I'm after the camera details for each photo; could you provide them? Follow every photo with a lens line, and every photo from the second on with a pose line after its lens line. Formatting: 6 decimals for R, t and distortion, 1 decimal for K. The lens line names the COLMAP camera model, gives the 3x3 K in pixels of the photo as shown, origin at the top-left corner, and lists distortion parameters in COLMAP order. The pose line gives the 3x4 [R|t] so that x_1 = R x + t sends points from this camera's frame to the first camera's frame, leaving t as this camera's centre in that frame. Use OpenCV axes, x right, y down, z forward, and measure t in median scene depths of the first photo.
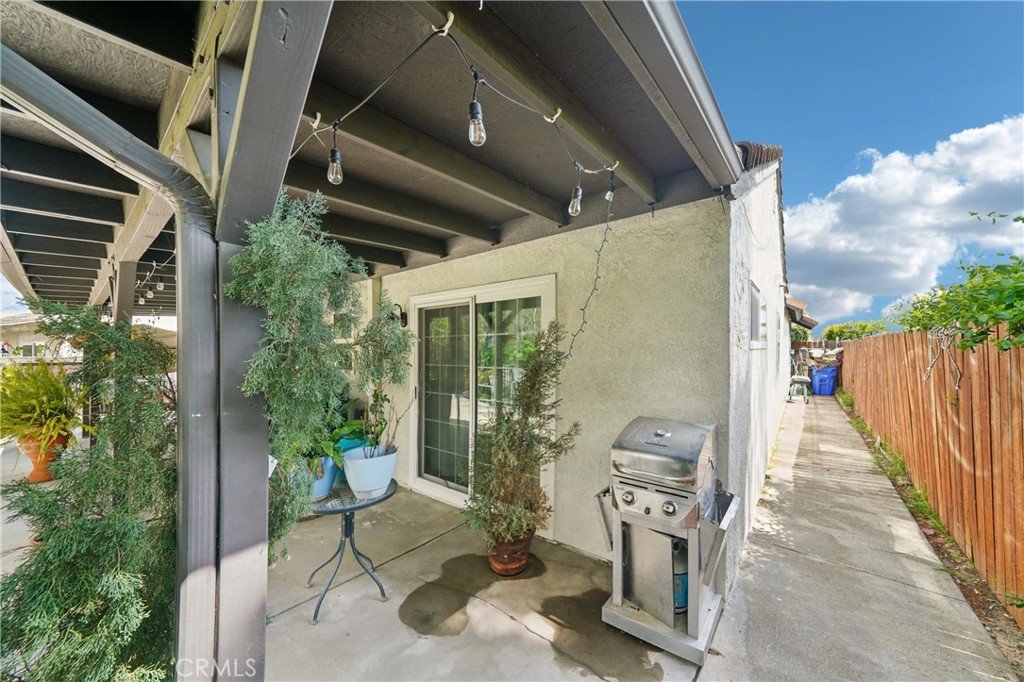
lens RADIAL K [[367.7, 0, 516.6], [0, 367.7, 346.8], [0, 0, 1]] dist [-0.019352, 0.000617]
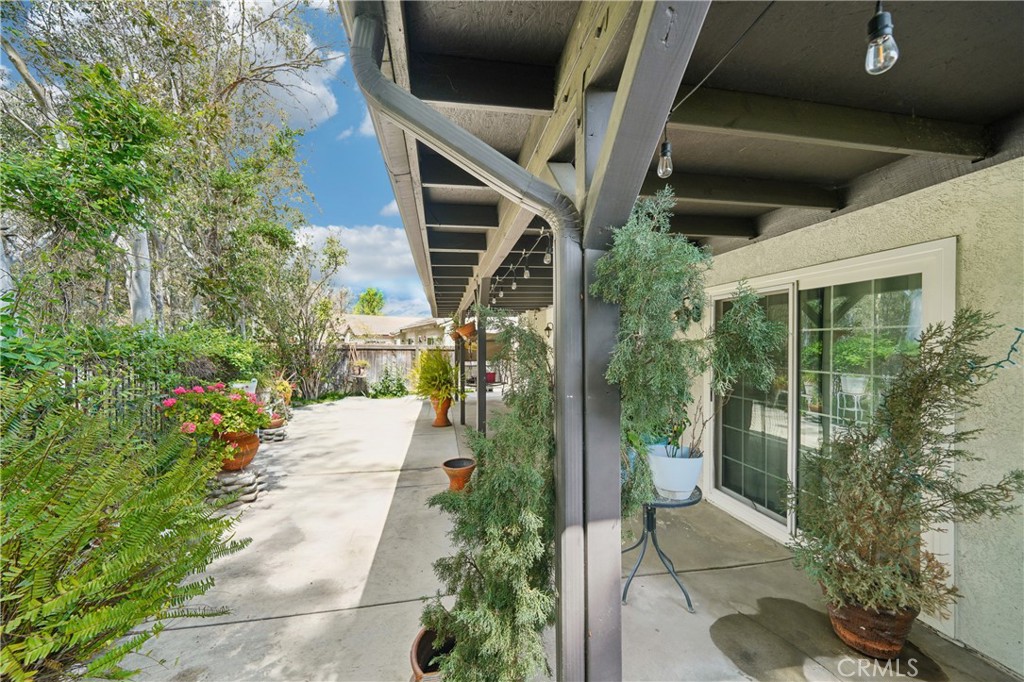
lens RADIAL K [[367.7, 0, 496.2], [0, 367.7, 346.9], [0, 0, 1]] dist [-0.019352, 0.000617]
pose [[0.748276, 0.026000, -0.662878, -0.114961], [-0.018373, 0.999661, 0.018470, 0.002760], [0.663133, -0.001642, 0.748500, -0.031001]]
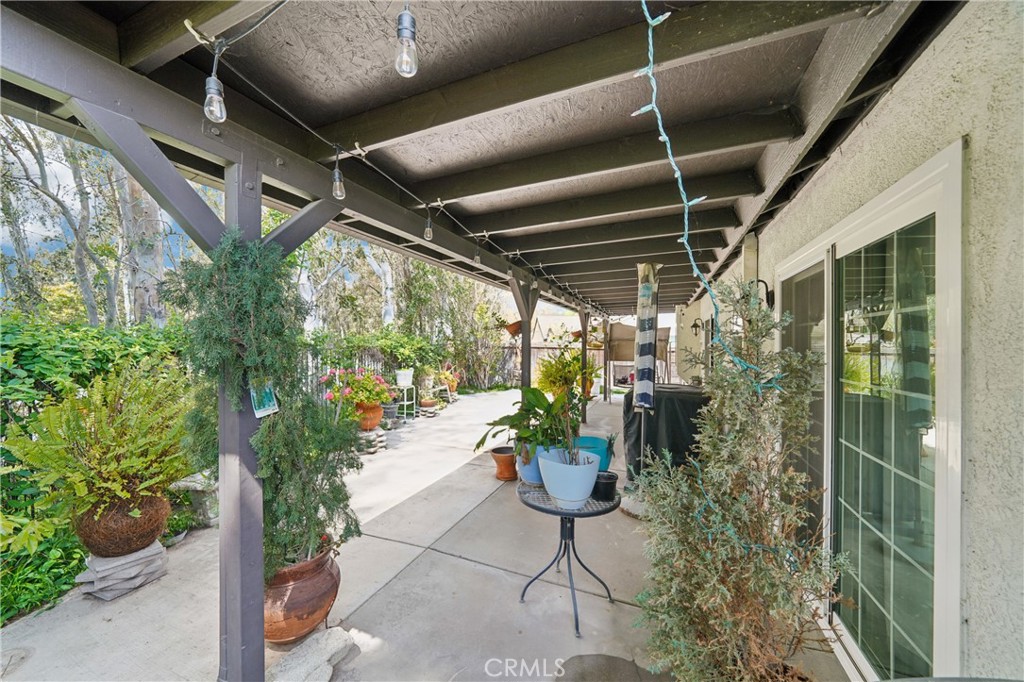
lens RADIAL K [[367.7, 0, 510.2], [0, 367.7, 339.7], [0, 0, 1]] dist [-0.019352, 0.000617]
pose [[0.265353, 0.011536, -0.964082, 0.410717], [-0.011004, 0.999900, 0.008936, -0.001527], [0.964089, 0.008238, 0.265453, 0.625639]]
